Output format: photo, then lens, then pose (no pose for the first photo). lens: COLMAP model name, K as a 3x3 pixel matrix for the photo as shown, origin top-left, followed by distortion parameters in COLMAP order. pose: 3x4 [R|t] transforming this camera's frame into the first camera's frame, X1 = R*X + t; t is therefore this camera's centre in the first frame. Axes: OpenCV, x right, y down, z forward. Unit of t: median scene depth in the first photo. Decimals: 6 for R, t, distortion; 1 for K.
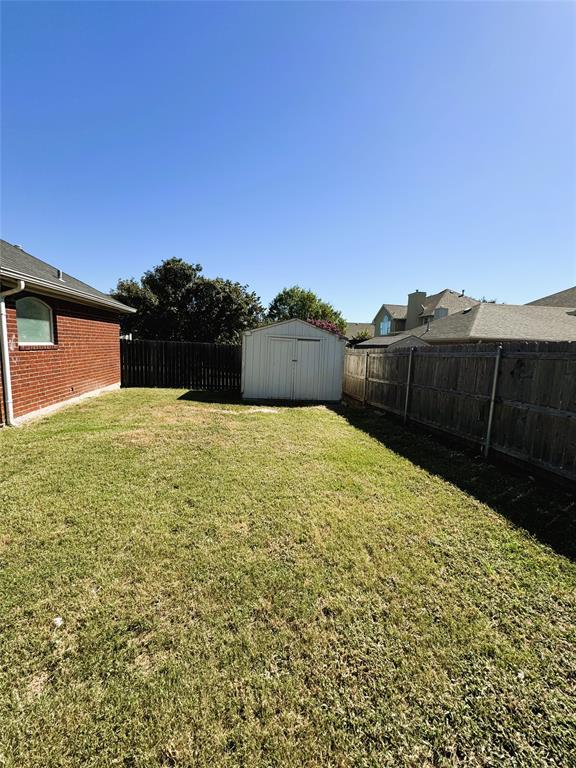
lens RADIAL K [[308.3, 0, 287.7], [0, 308.3, 383.4], [0, 0, 1]] dist [0.001395, 0.000195]
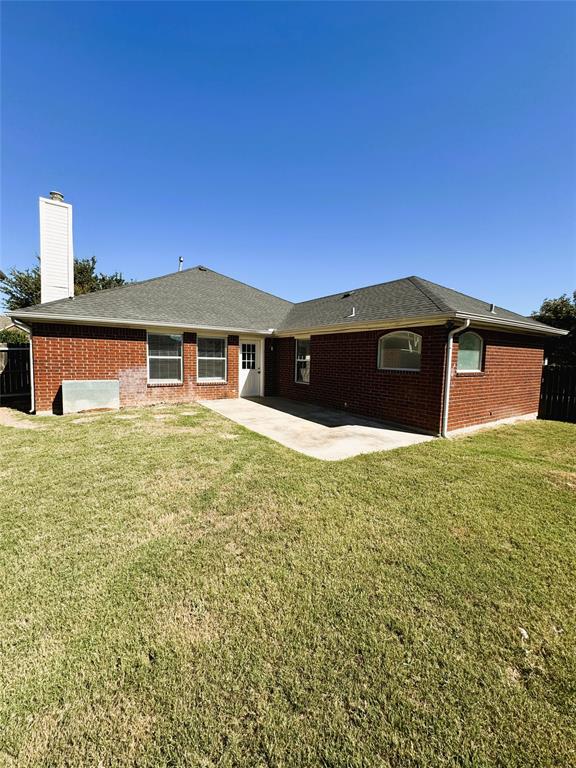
lens RADIAL K [[308.3, 0, 287.0], [0, 308.3, 382.7], [0, 0, 1]] dist [0.001395, 0.000195]
pose [[0.411105, 0.046374, -0.910408, -0.046482], [-0.119204, 0.992864, -0.003253, -0.000334], [0.903761, 0.109861, 0.413699, -0.102718]]
